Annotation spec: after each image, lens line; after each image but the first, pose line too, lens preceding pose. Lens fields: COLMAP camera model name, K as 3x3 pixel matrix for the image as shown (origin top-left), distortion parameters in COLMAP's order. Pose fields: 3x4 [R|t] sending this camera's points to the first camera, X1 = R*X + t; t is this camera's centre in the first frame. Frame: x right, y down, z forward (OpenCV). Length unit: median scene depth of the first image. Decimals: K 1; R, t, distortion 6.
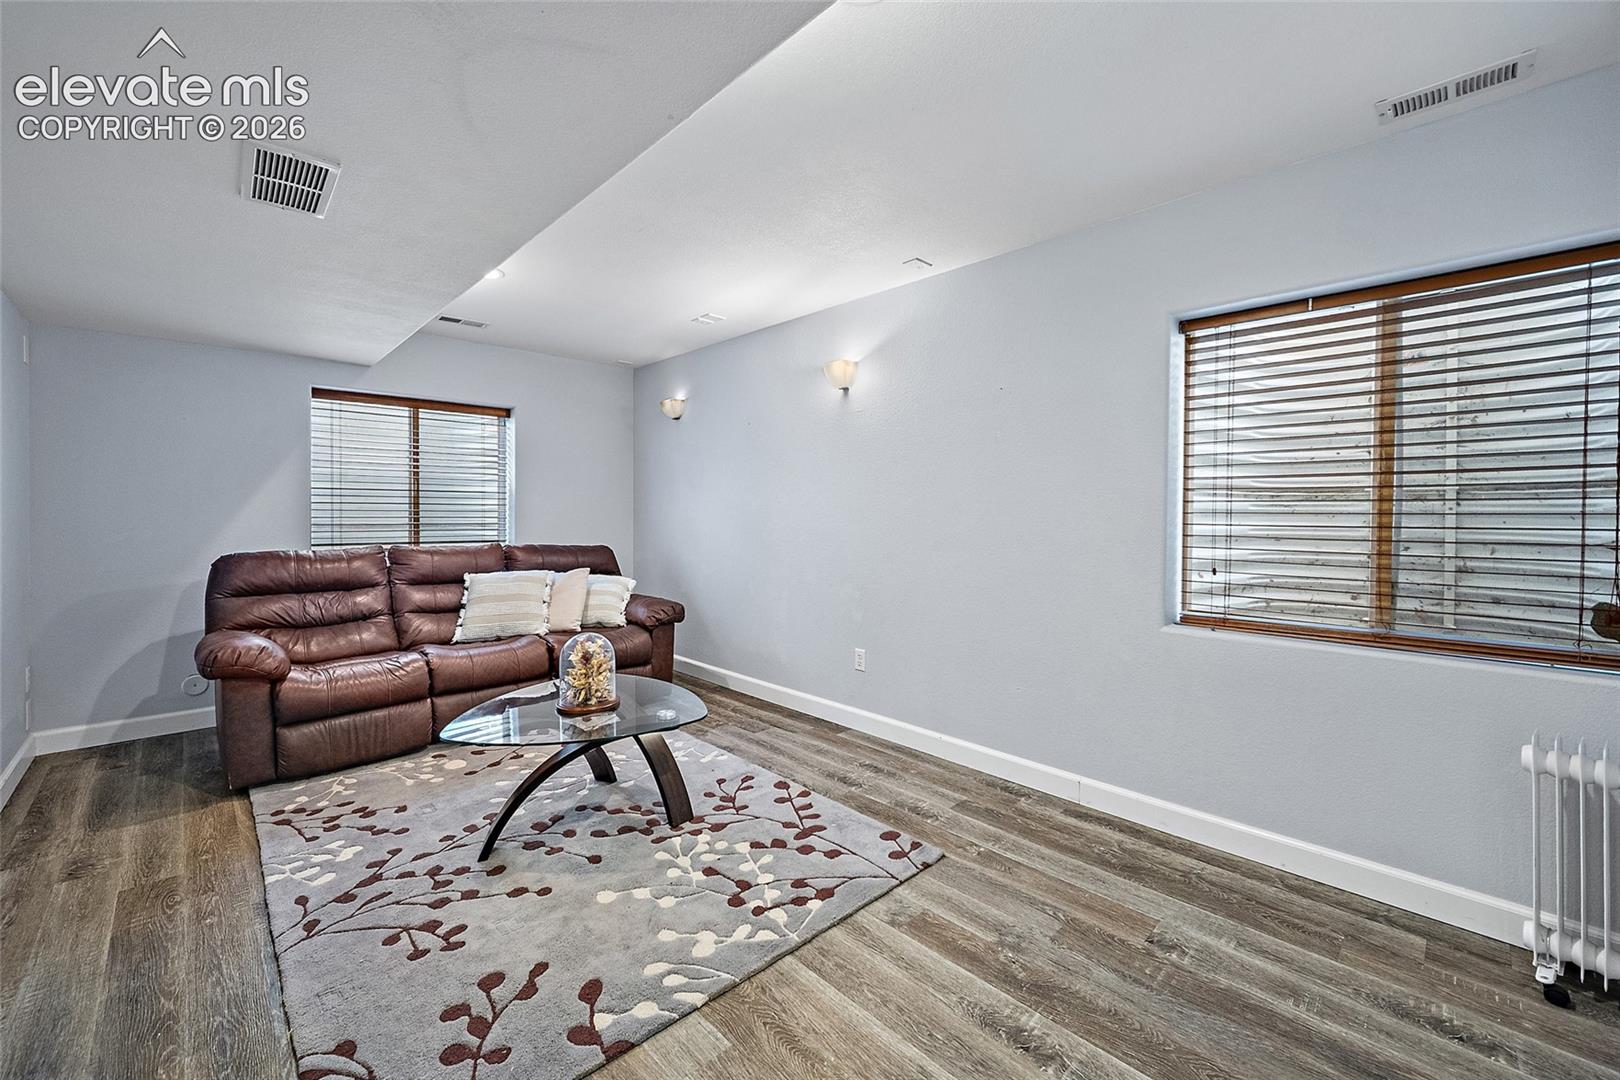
lens RADIAL K [[637.8, 0, 795.1], [0, 637.8, 518.6], [0, 0, 1]] dist [-0.001303, -0.001006]
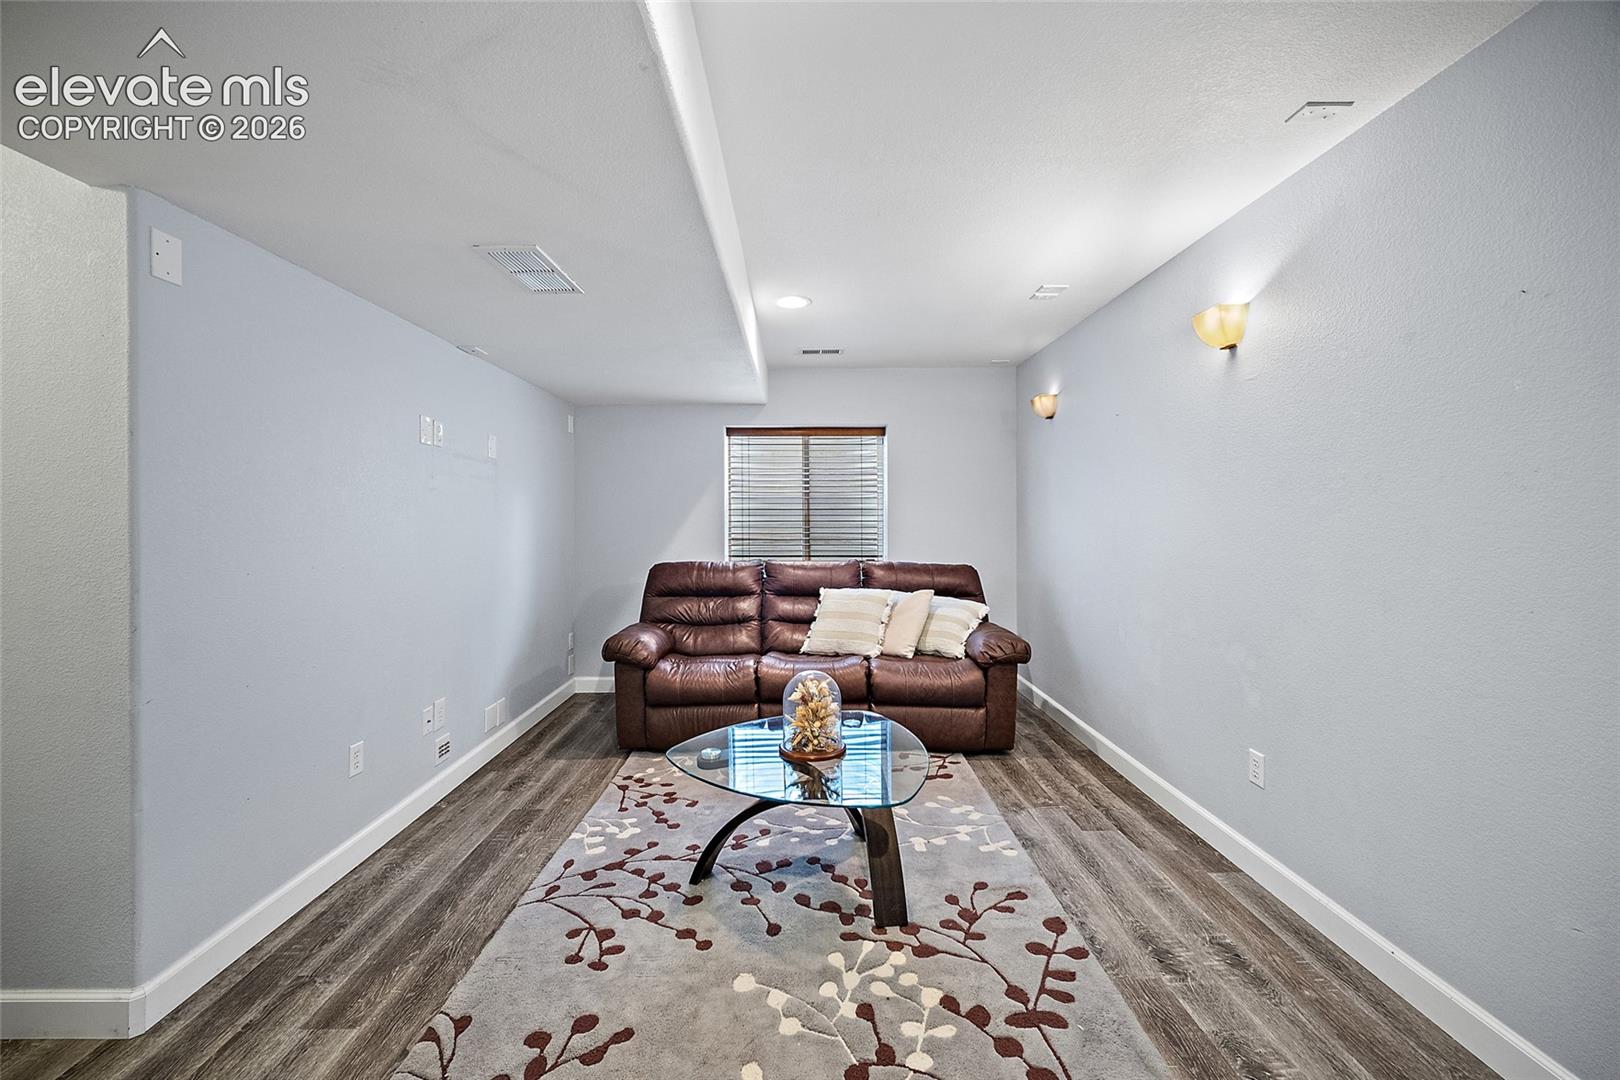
lens RADIAL K [[637.8, 0, 810.6], [0, 637.8, 518.4], [0, 0, 1]] dist [-0.001303, -0.001006]
pose [[0.736158, -0.006883, -0.676775, 0.263233], [0.000274, 0.999951, -0.009873, -0.027152], [0.676810, 0.007083, 0.736124, 0.292773]]
